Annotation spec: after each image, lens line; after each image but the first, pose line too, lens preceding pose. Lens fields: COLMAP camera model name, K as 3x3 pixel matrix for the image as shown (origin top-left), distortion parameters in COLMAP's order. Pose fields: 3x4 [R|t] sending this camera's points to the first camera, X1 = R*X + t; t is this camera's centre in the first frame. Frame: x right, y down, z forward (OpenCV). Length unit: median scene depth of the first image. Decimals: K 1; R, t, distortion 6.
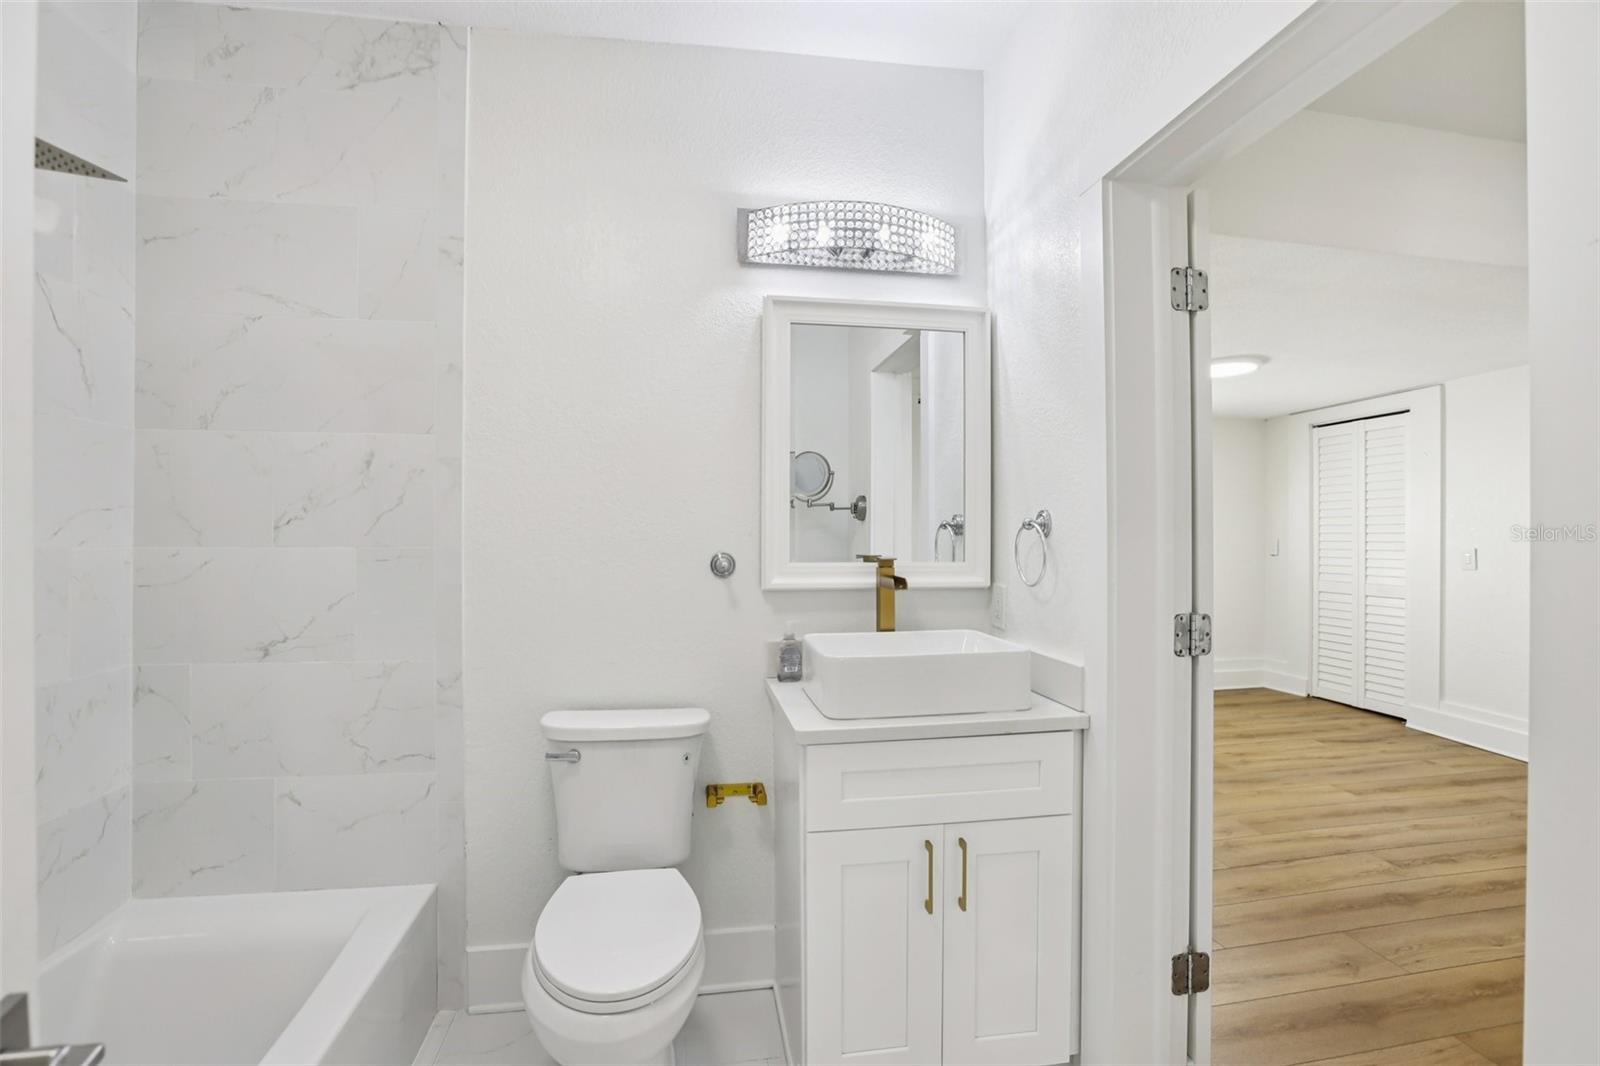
lens RADIAL K [[728.6, 0, 799.3], [0, 728.6, 537.9], [0, 0, 1]] dist [-0.049231, 0.015333]
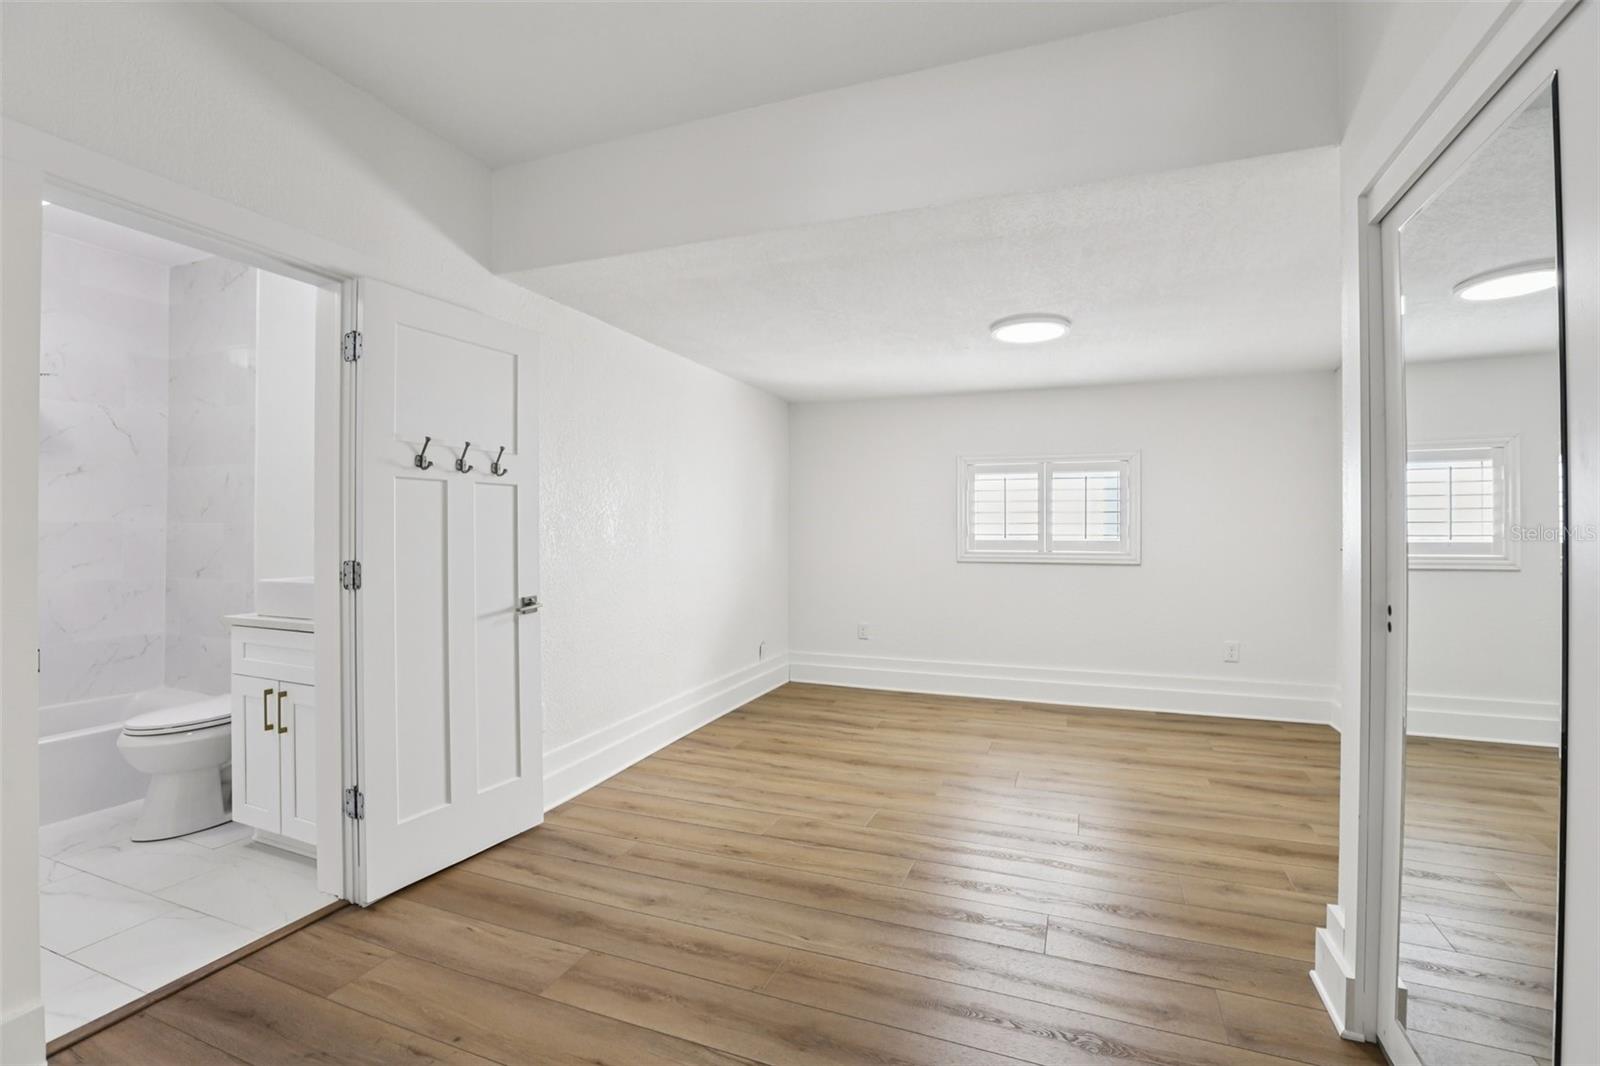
lens RADIAL K [[728.6, 0, 794.7], [0, 728.6, 523.9], [0, 0, 1]] dist [-0.049231, 0.015333]
pose [[0.849911, 0.001255, -0.526925, 1.241301], [-0.007668, 0.999921, -0.009986, 0.016949], [0.526870, 0.012528, 0.849853, 0.118860]]
